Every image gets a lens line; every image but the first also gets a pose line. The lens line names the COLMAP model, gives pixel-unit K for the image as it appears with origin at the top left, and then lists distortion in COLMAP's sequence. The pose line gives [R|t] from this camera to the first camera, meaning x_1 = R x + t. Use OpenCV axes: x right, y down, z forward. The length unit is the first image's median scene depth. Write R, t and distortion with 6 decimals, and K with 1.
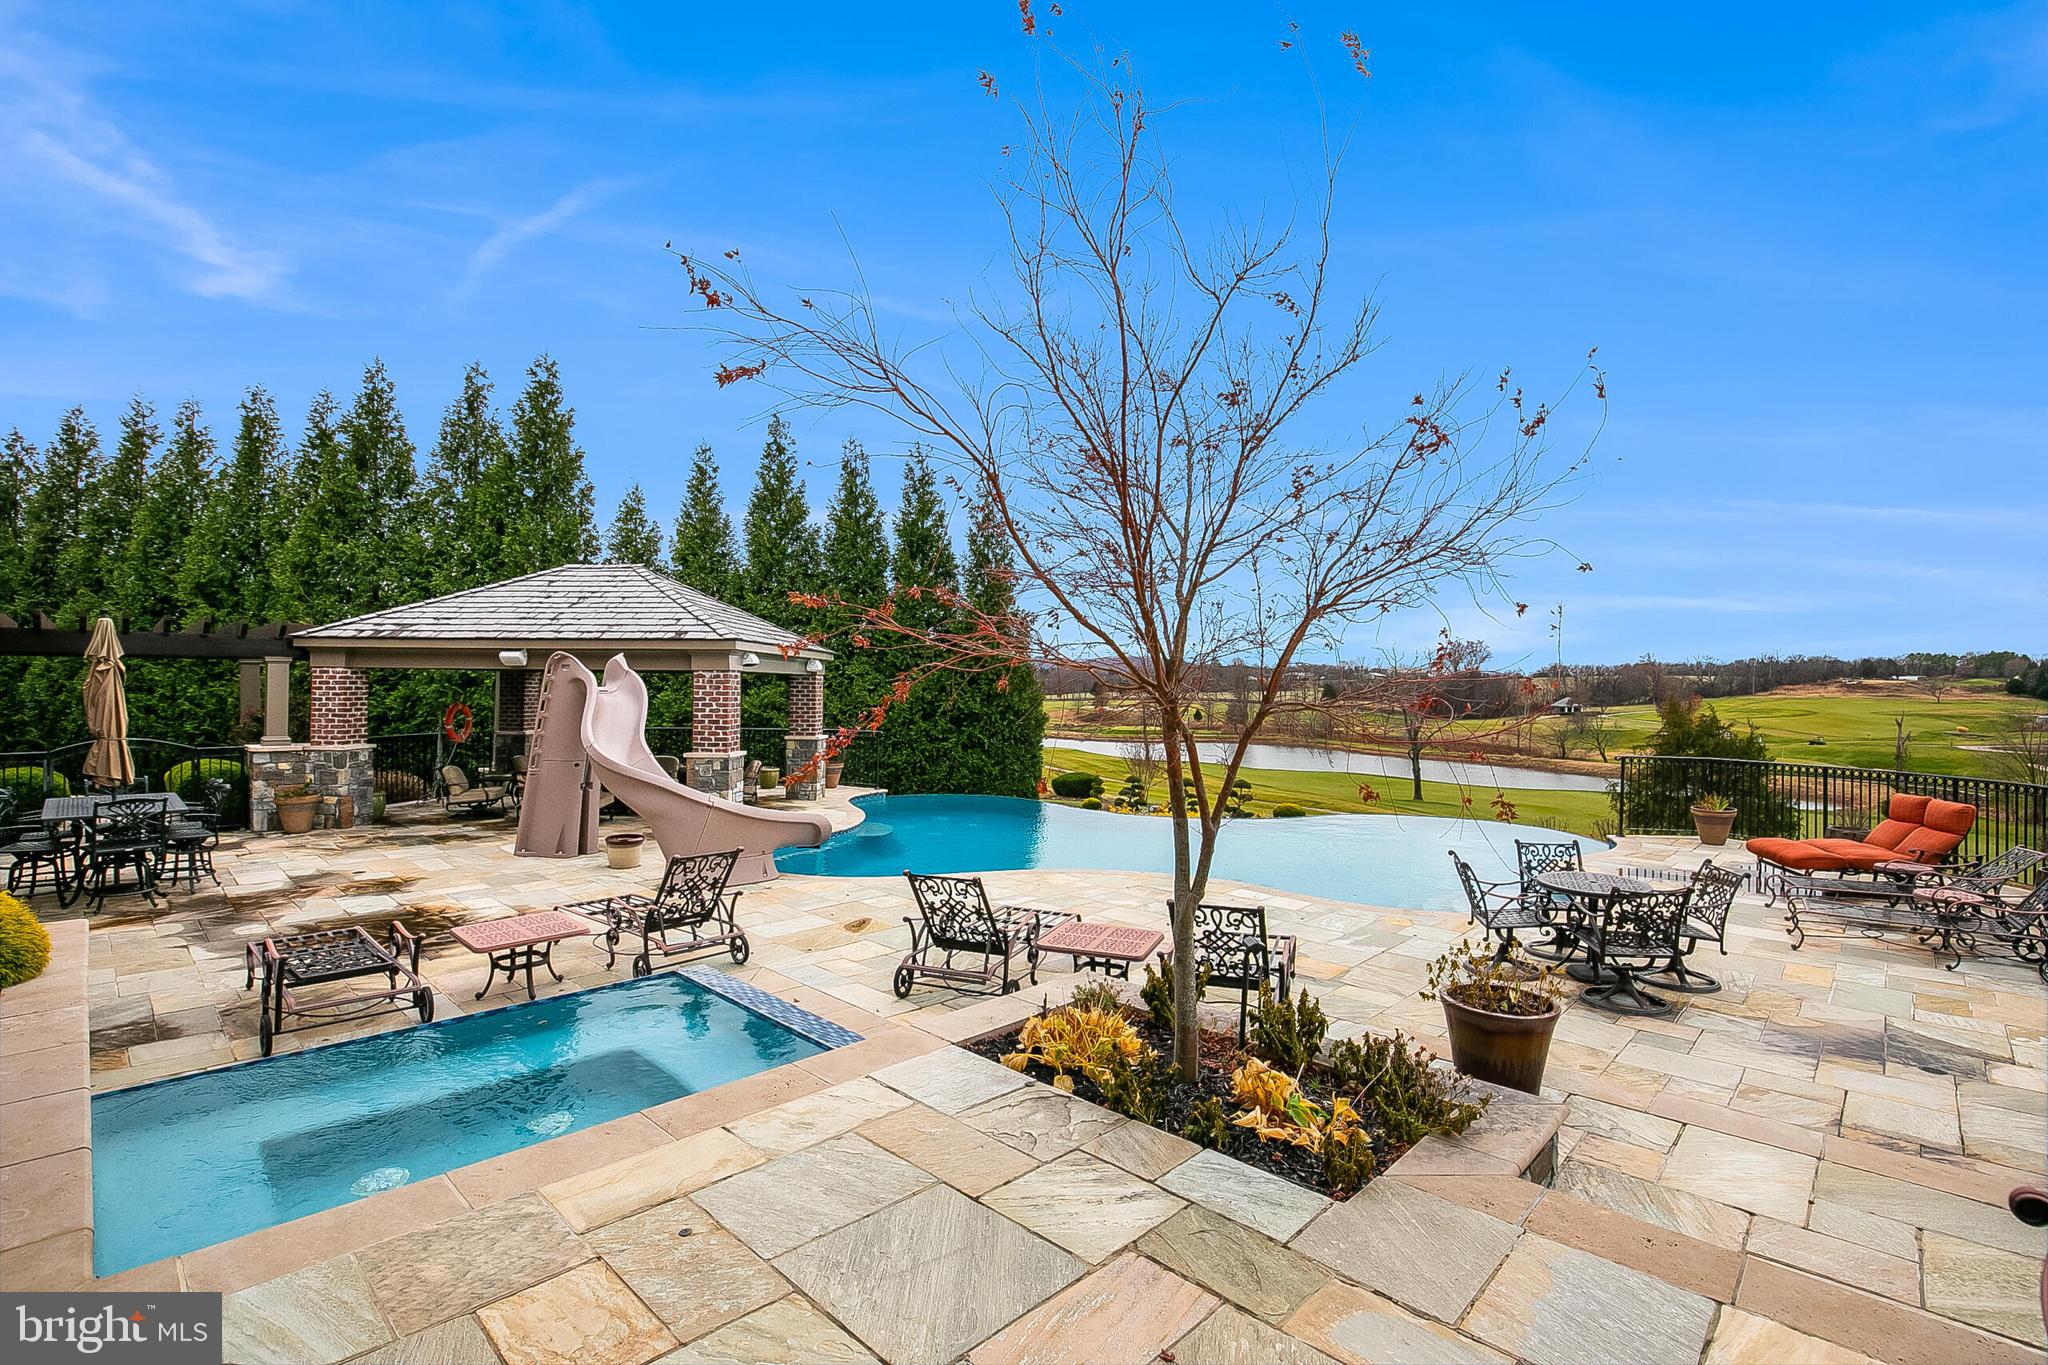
lens RADIAL K [[939.5, 0, 1024.0], [0, 939.5, 682.5], [0, 0, 1]] dist [-0.041676, 0.010447]
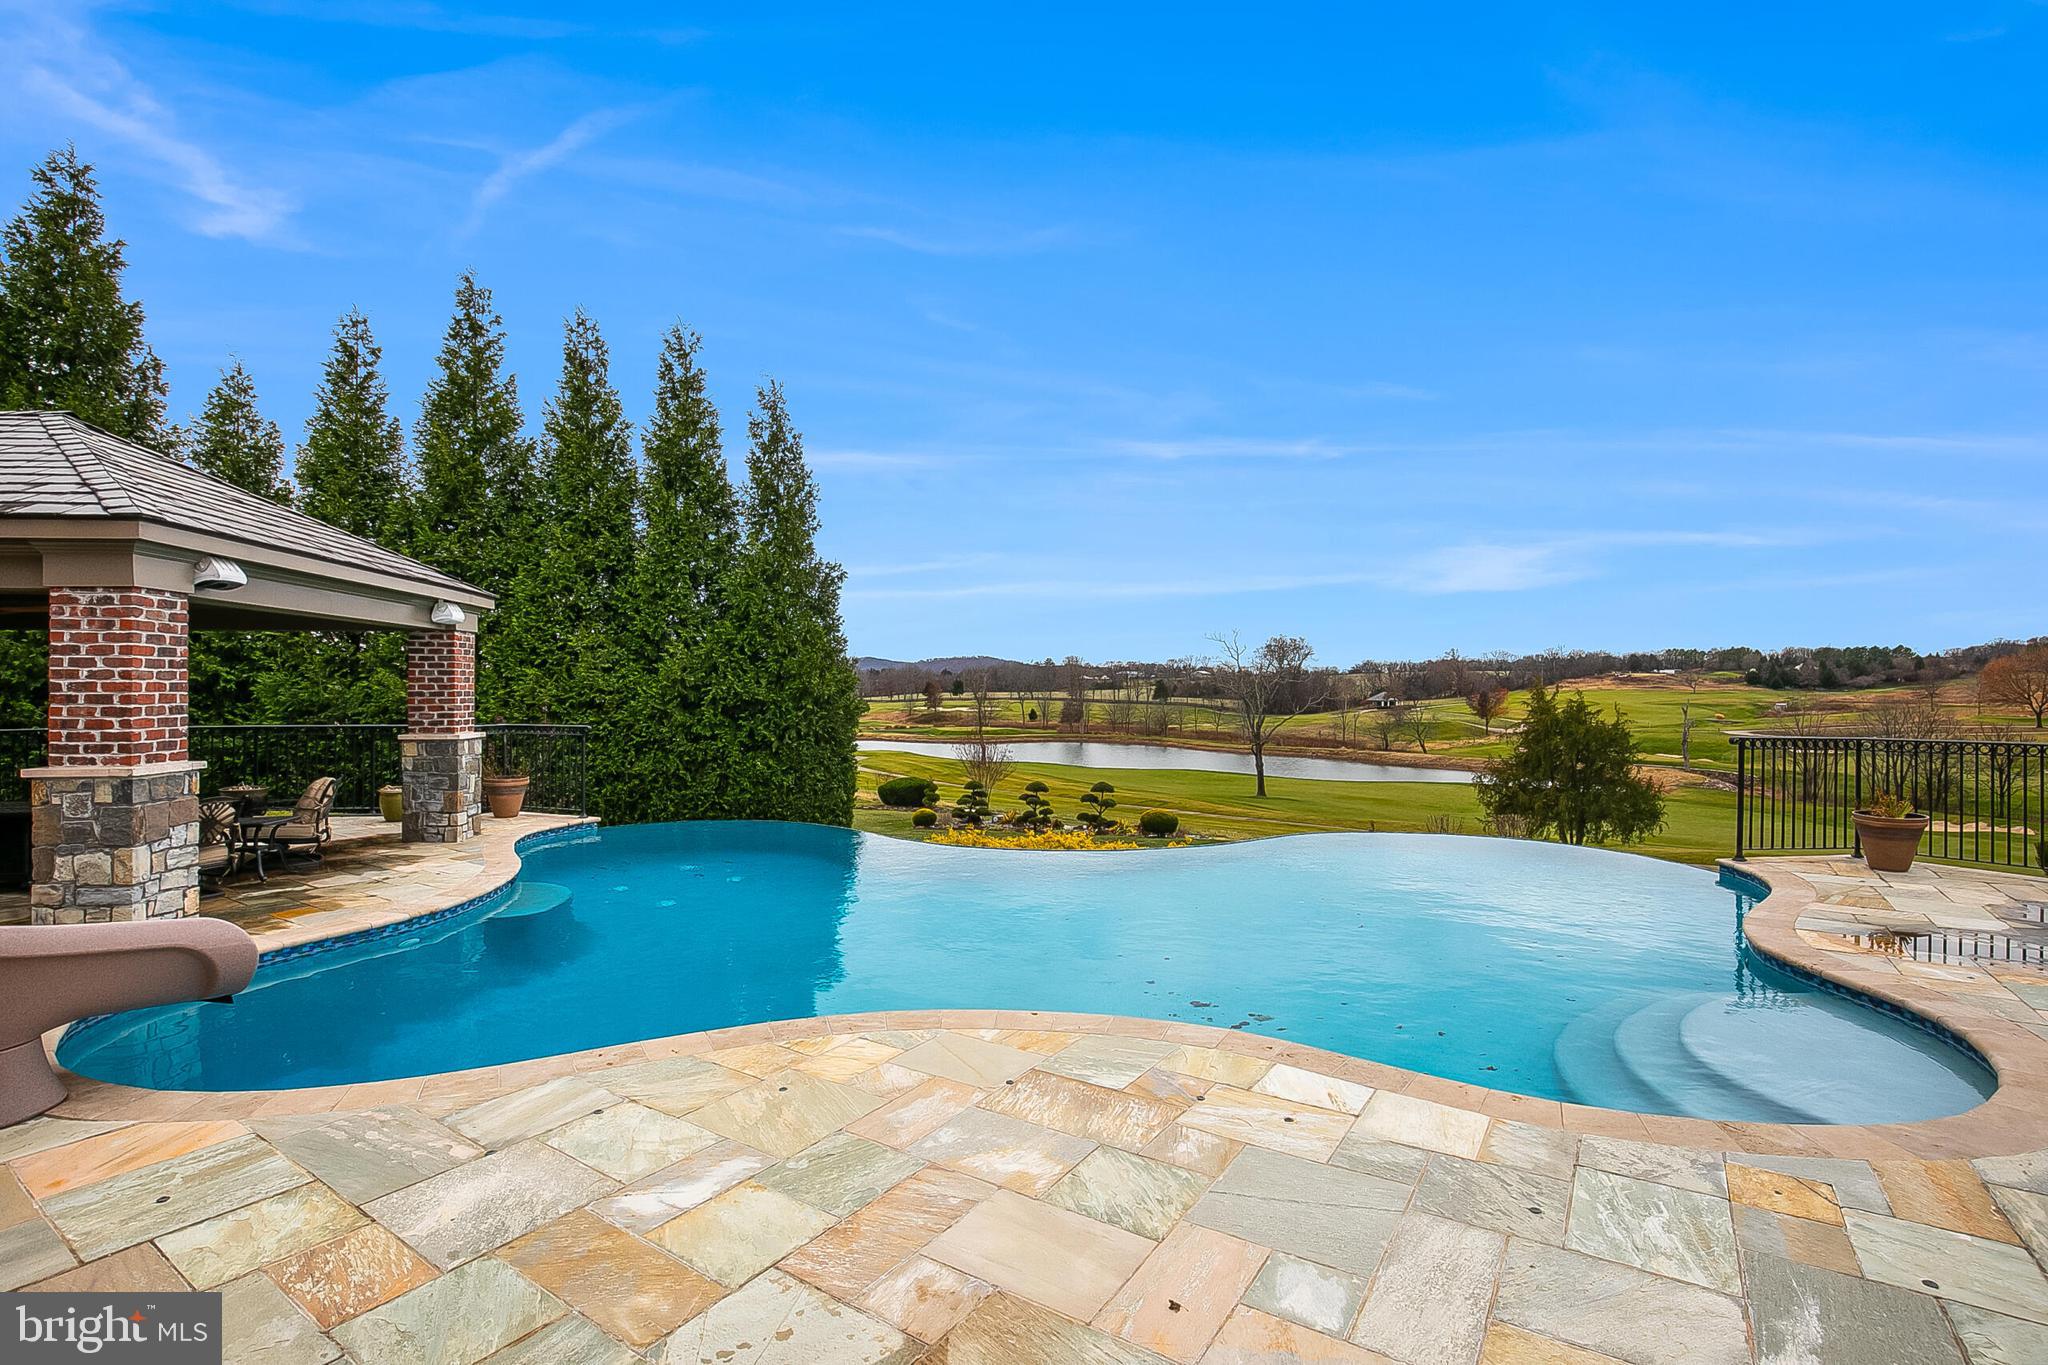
lens RADIAL K [[957.0, 0, 1024.0], [0, 957.0, 682.5], [0, 0, 1]] dist [-0.028258, 0.001242]
pose [[0.984476, -0.010152, 0.175223, 0.018098], [0.010341, 0.999947, -0.000165, 0.019117], [-0.175212, 0.001975, 0.984529, 0.231550]]
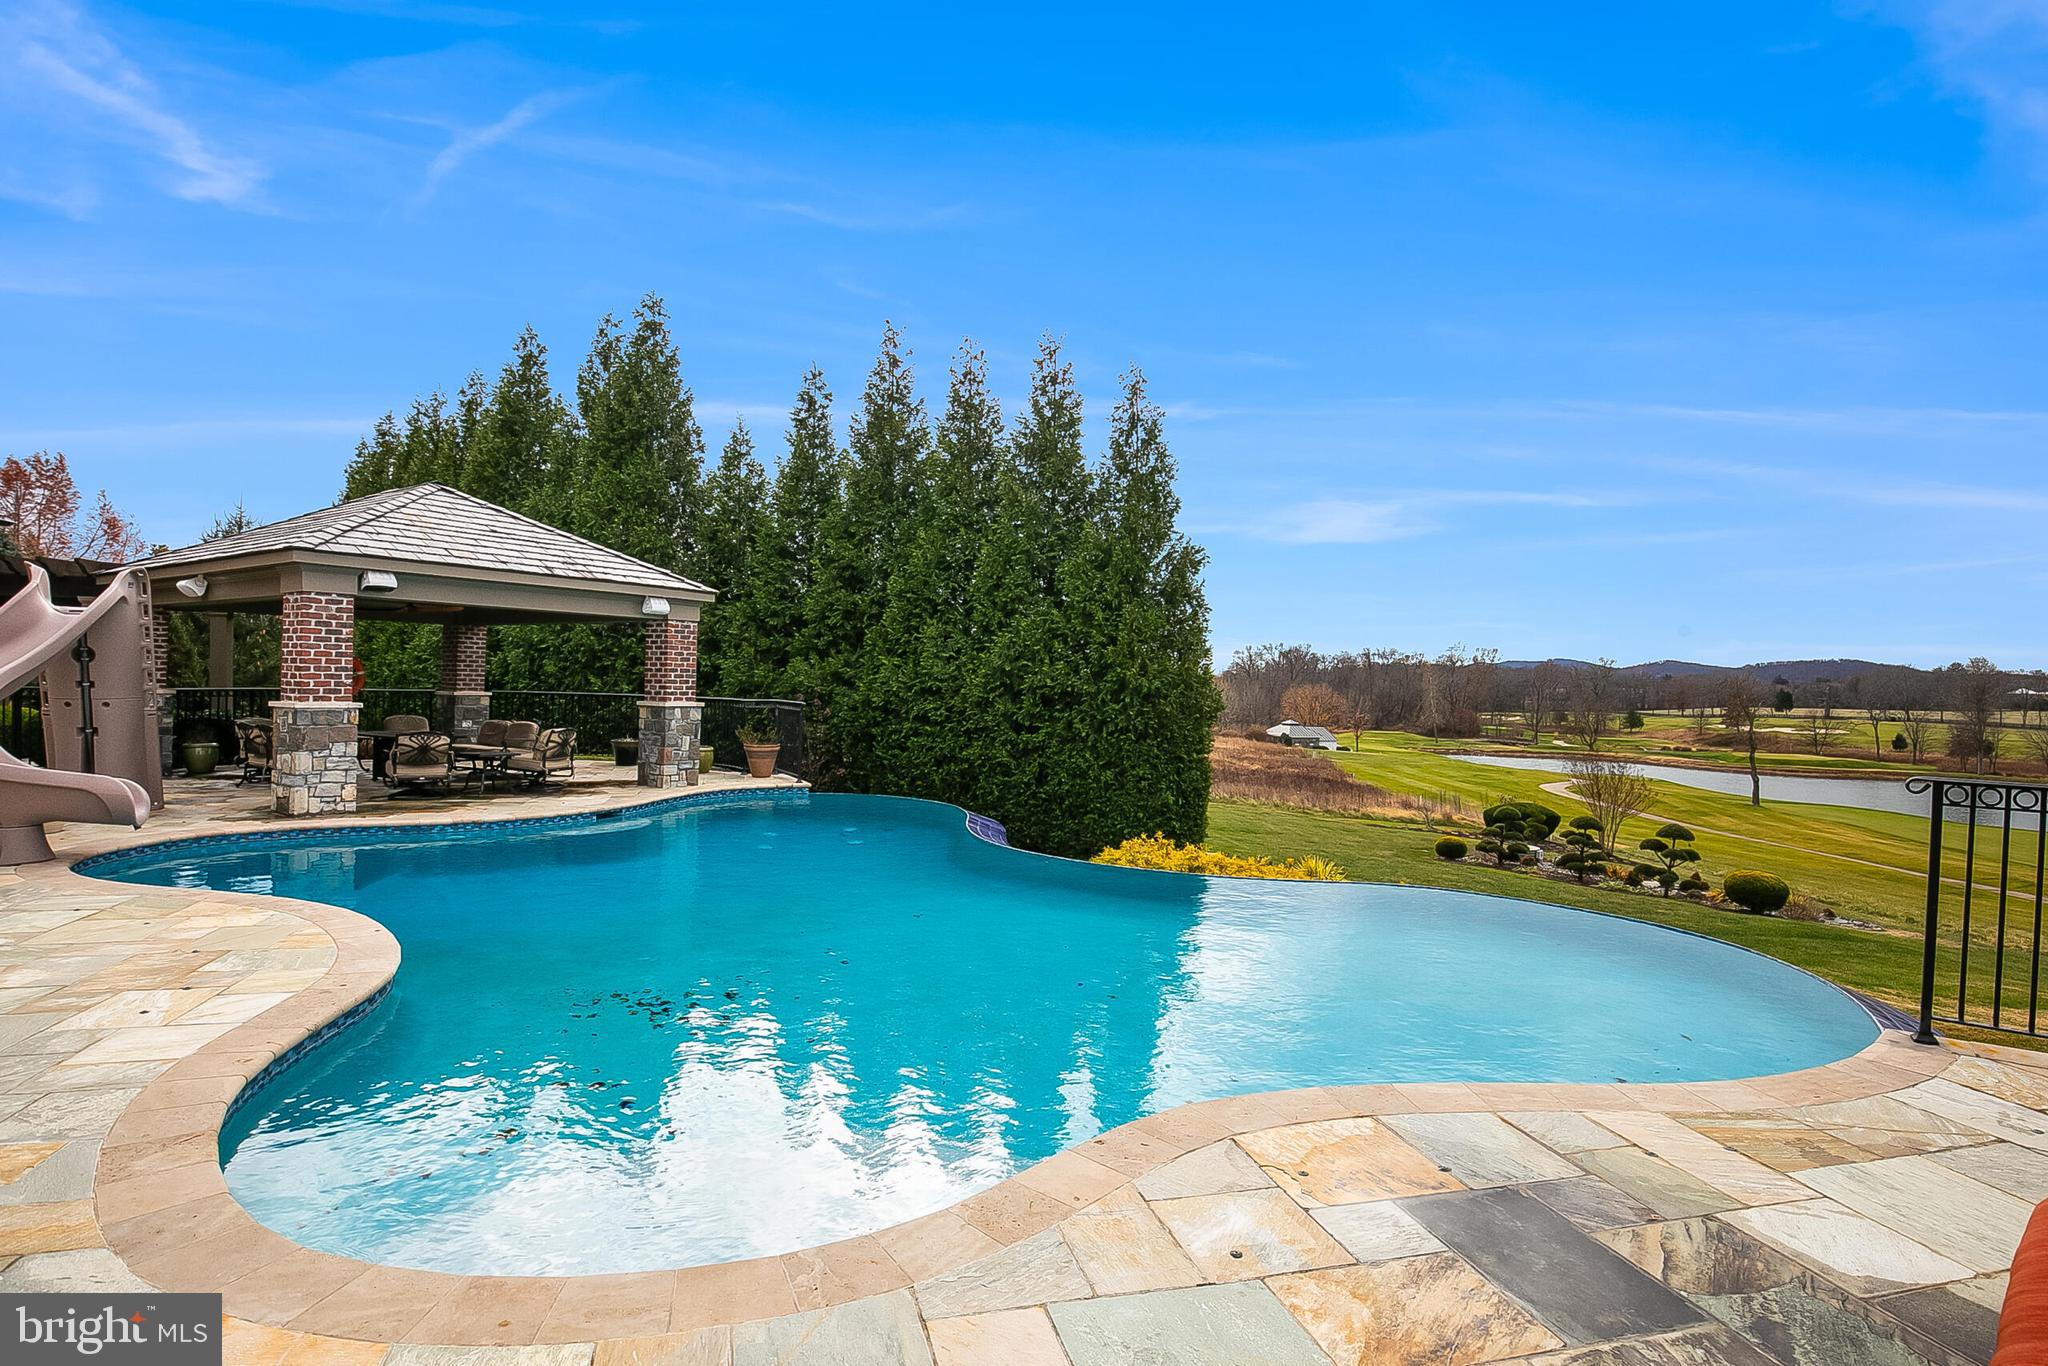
lens RADIAL K [[1048.9, 0, 1024.0], [0, 1048.9, 683.0], [0, 0, 1]] dist [-0.017771, -0.000148]
pose [[0.858641, 0.008875, -0.512500, 0.298884], [-0.012492, 0.999915, -0.003615, 0.027647], [0.512425, 0.009506, 0.858679, 0.287466]]
